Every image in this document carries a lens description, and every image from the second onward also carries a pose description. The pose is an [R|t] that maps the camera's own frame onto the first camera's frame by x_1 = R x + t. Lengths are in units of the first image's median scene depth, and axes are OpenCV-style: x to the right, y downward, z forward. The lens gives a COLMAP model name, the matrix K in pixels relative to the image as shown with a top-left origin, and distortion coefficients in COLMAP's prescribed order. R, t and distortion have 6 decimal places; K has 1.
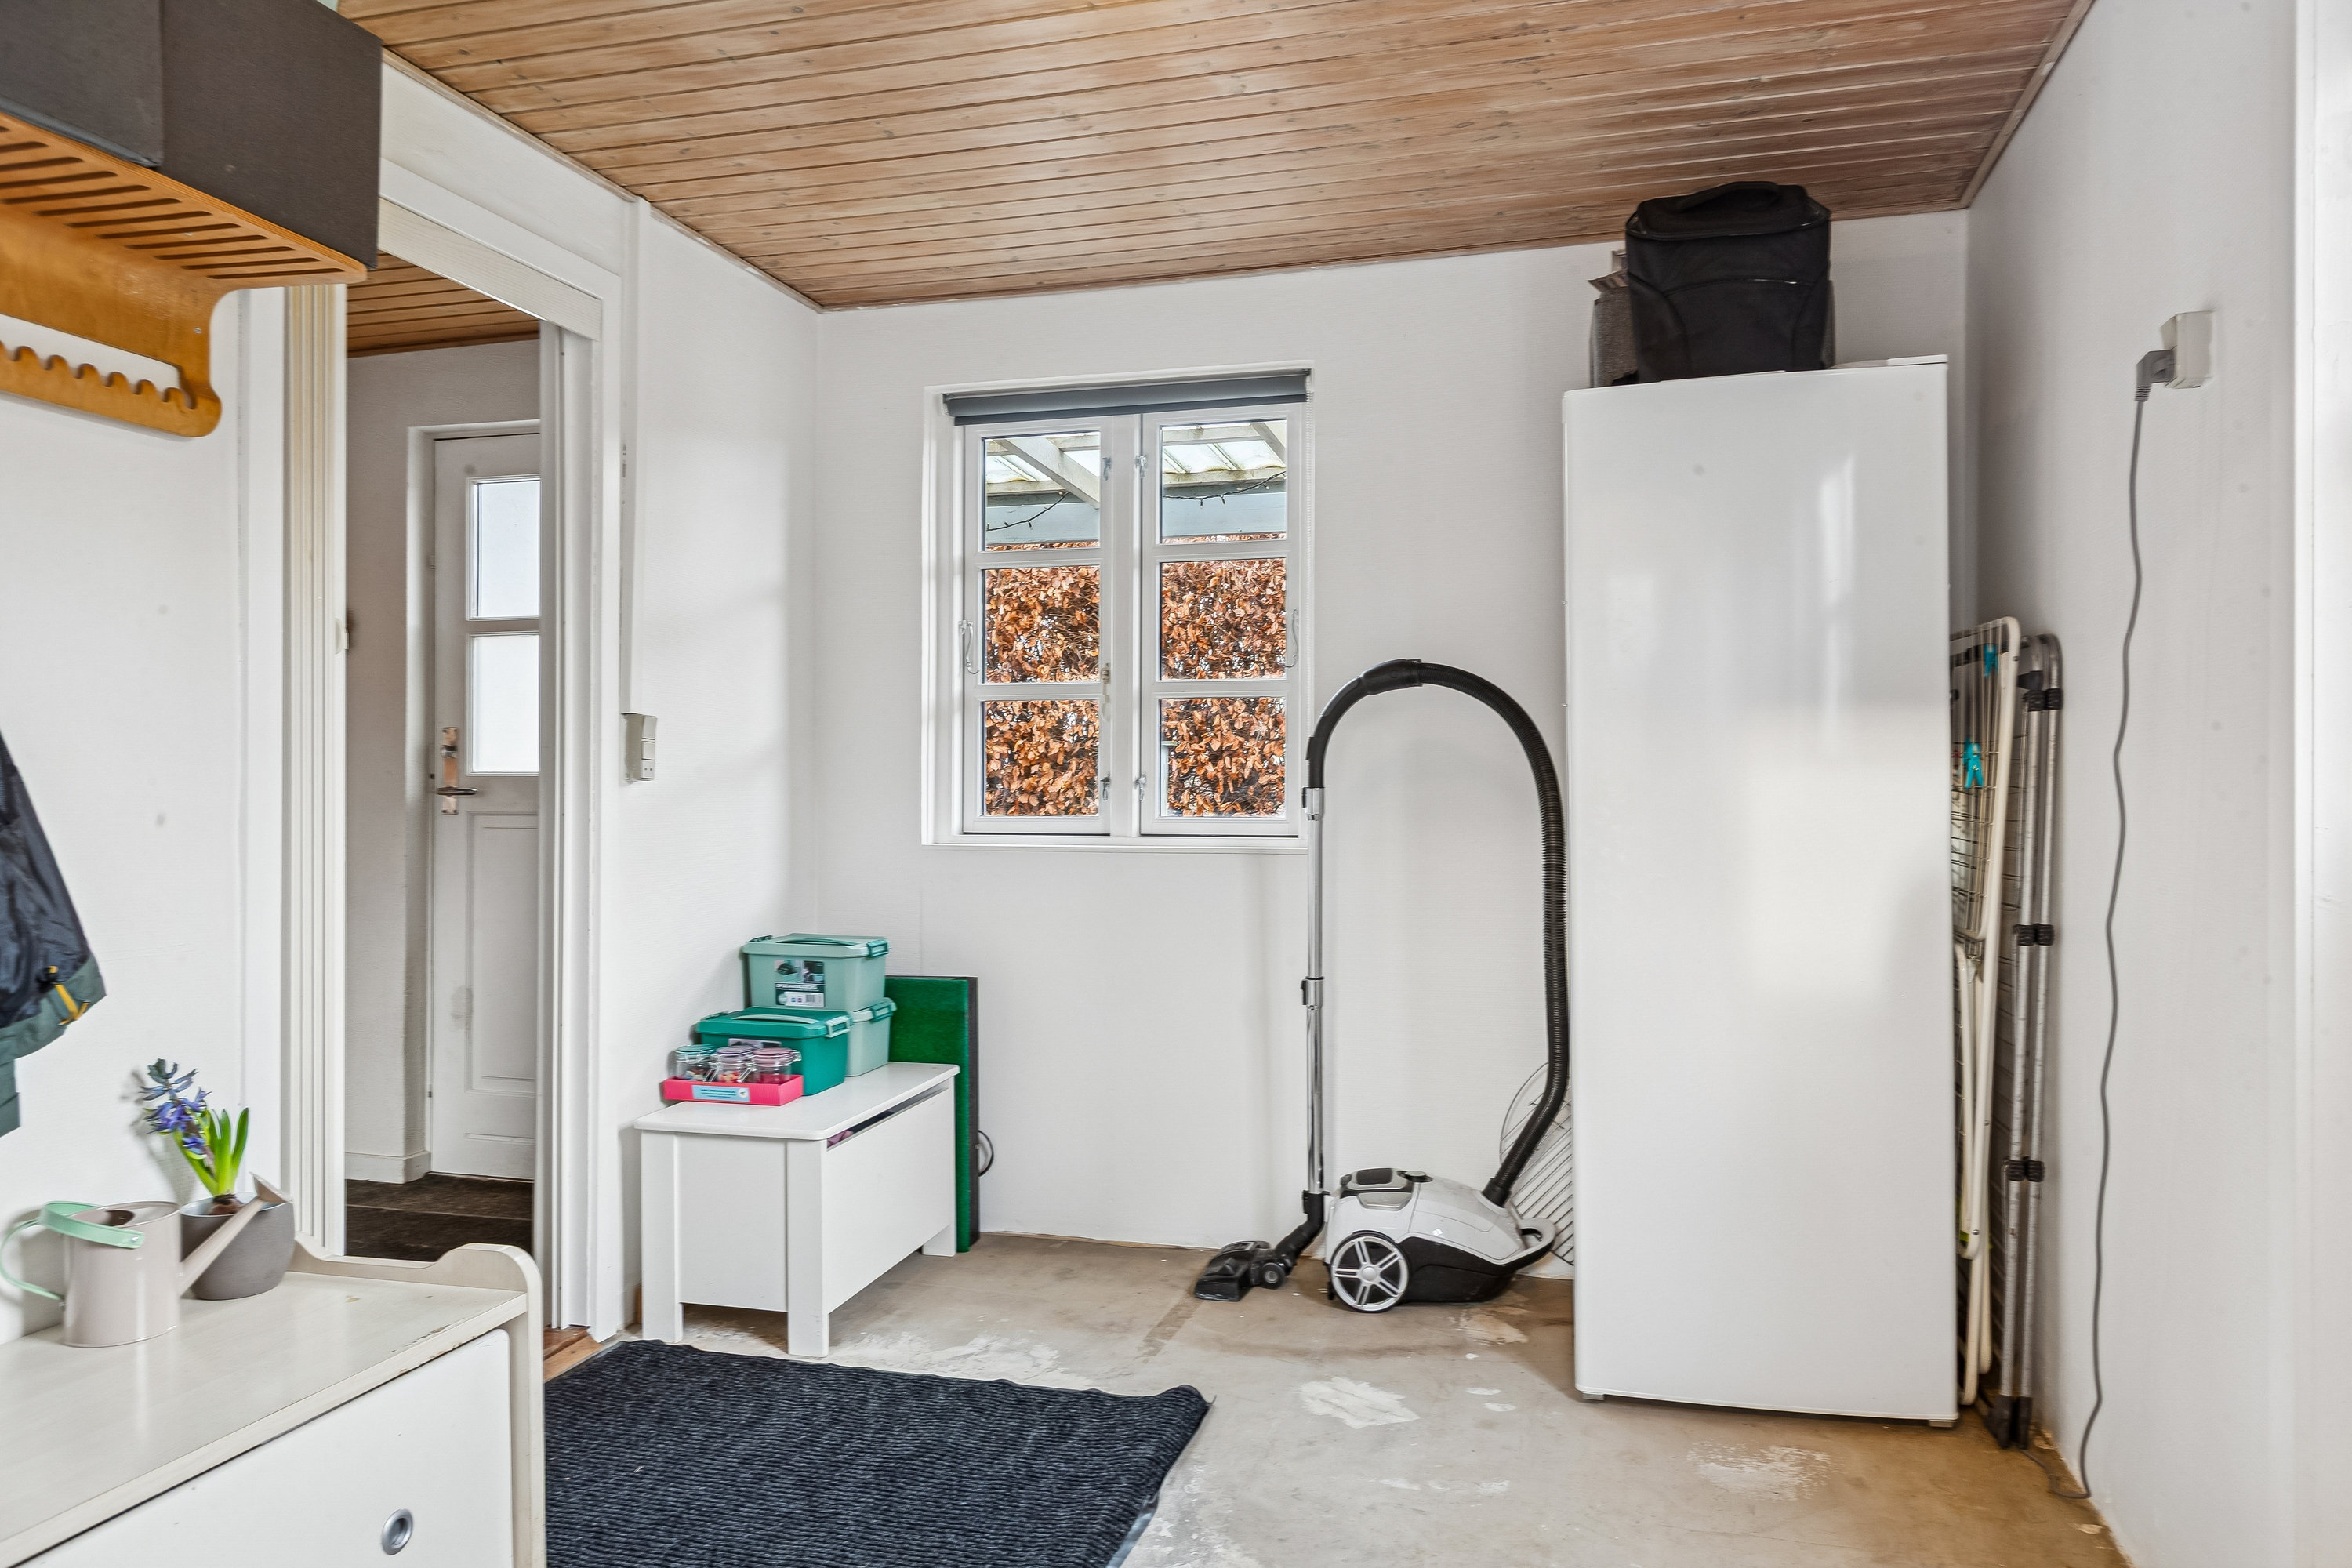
lens RADIAL K [[1607.9, 0, 1176.0], [0, 1607.9, 784.0], [0, 0, 1]] dist [0.005068, 0.001753]
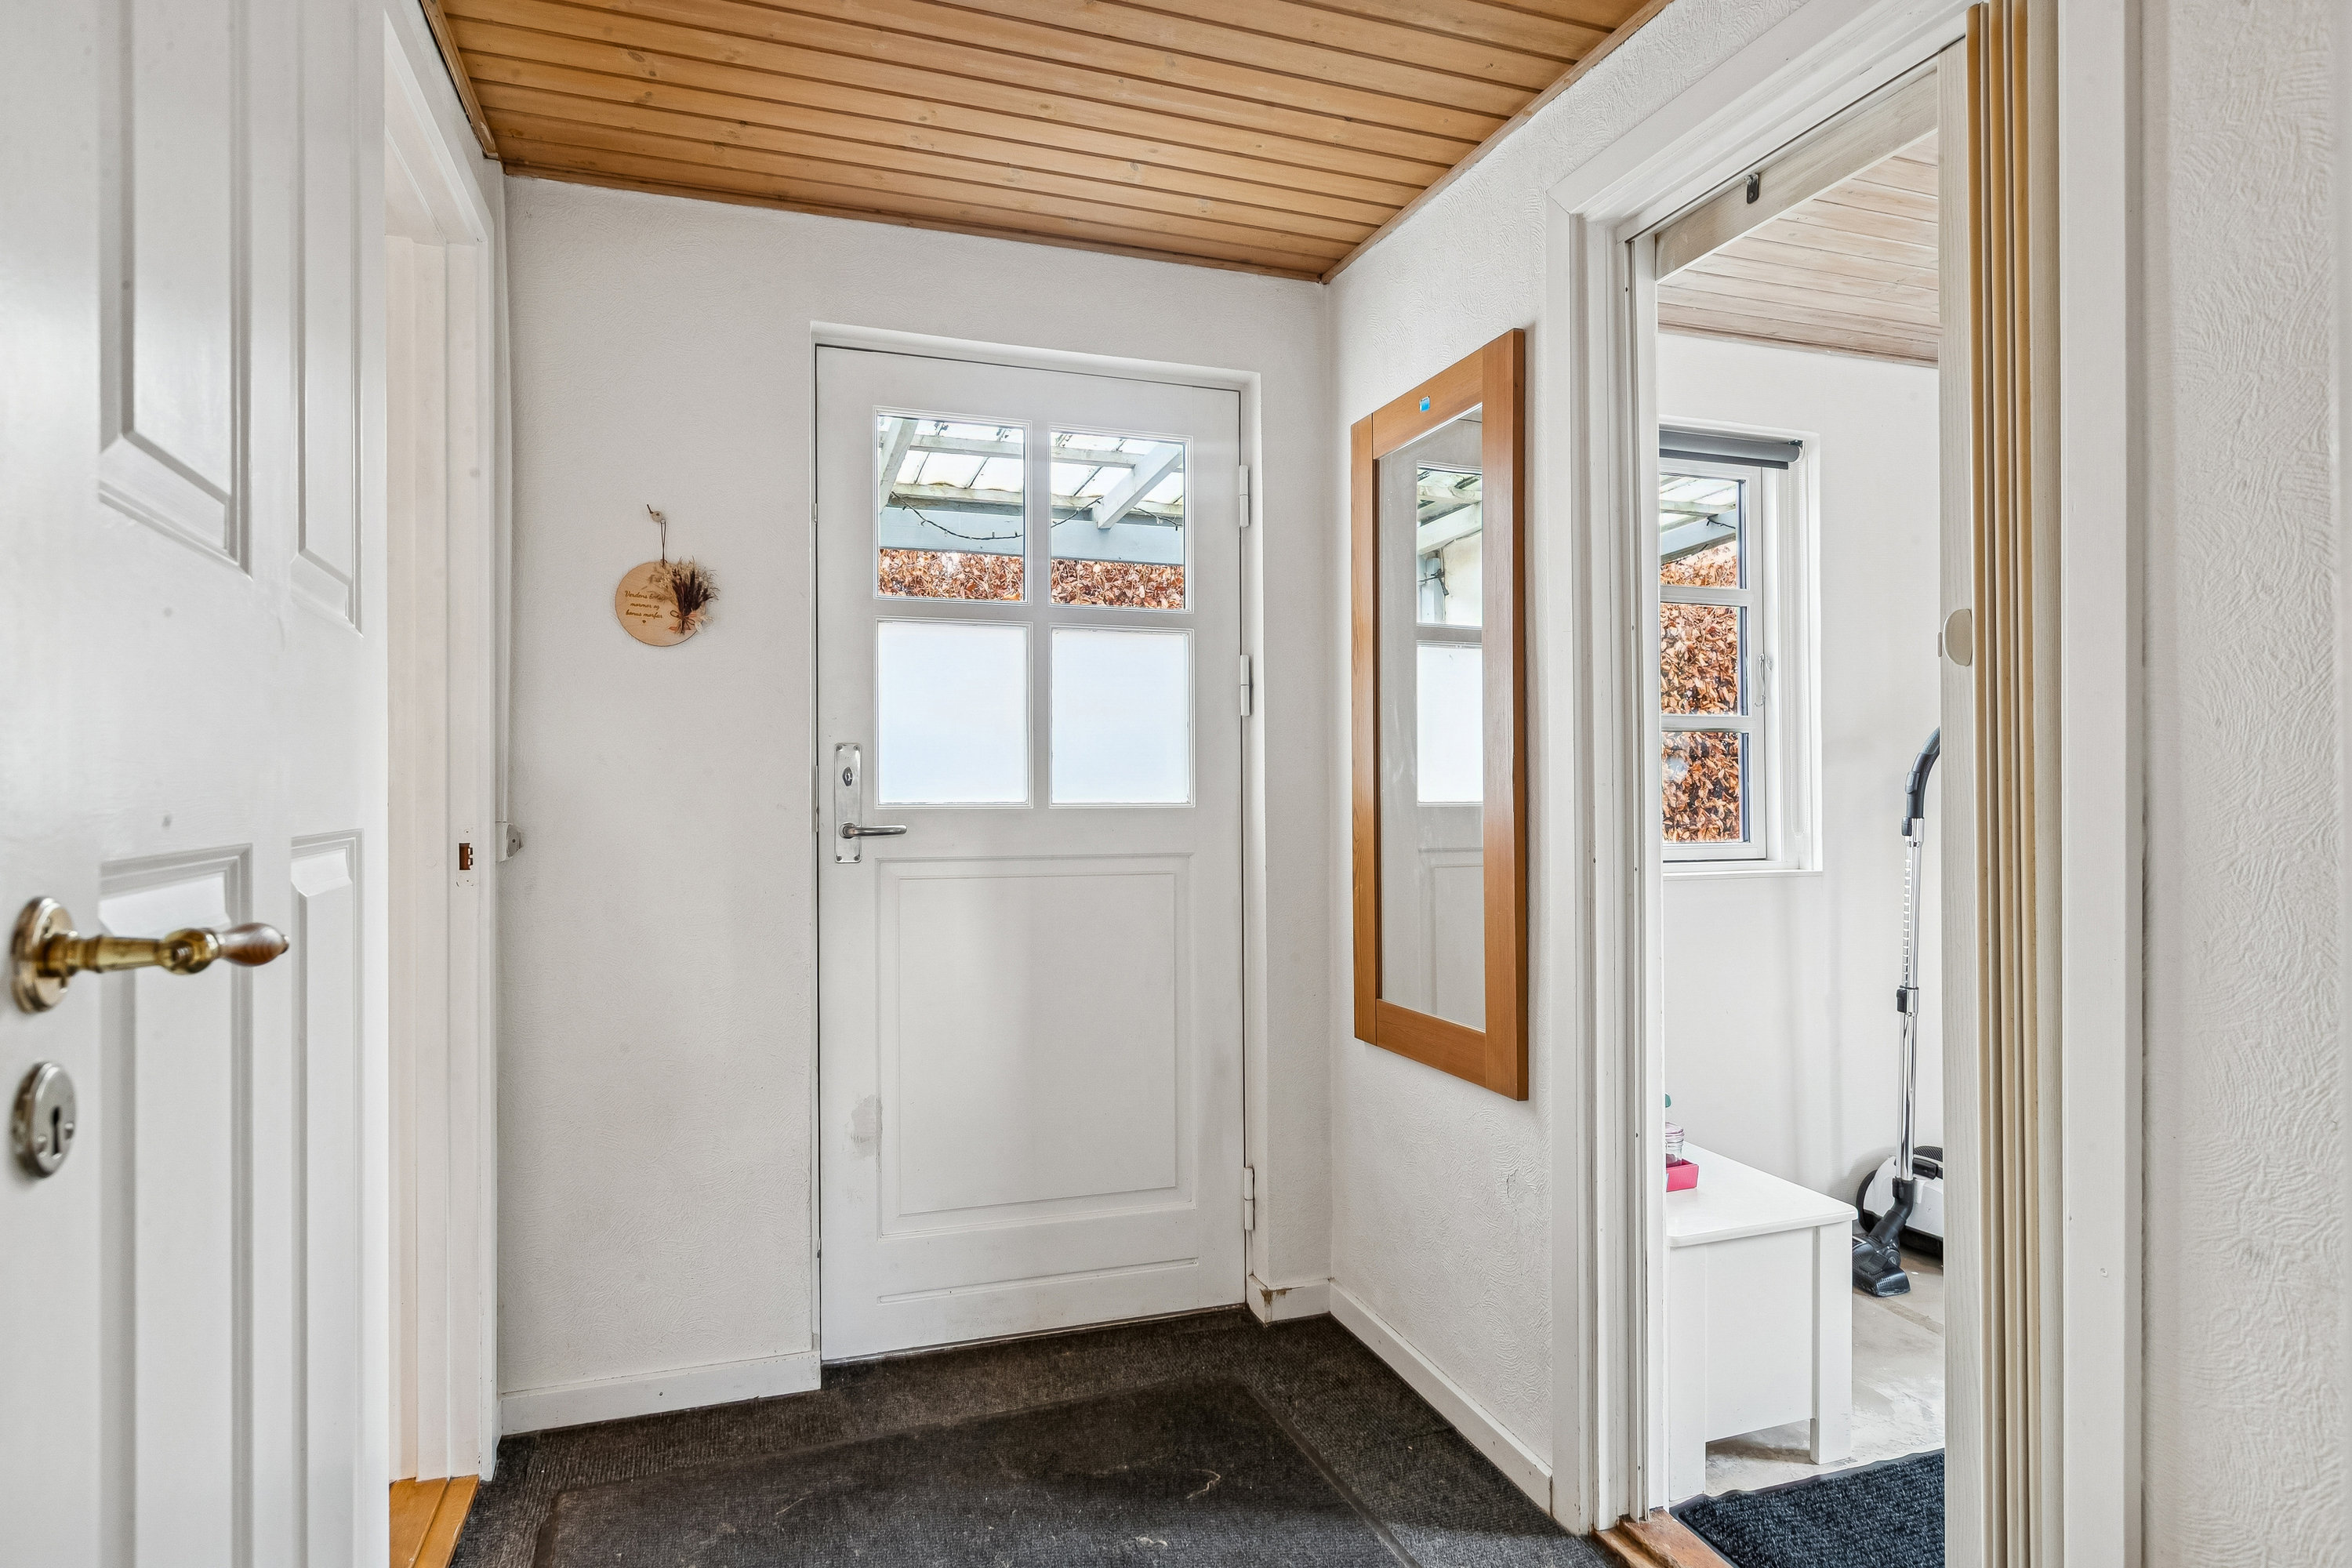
lens RADIAL K [[1265.3, 0, 1167.3], [0, 1265.3, 794.0], [0, 0, 1]] dist [-0.002448, -0.000116]
pose [[0.827342, 0.002151, 0.561695, -0.761656], [0.005946, 0.999903, -0.012587, -0.004700], [-0.561667, 0.013754, 0.827249, 0.519049]]
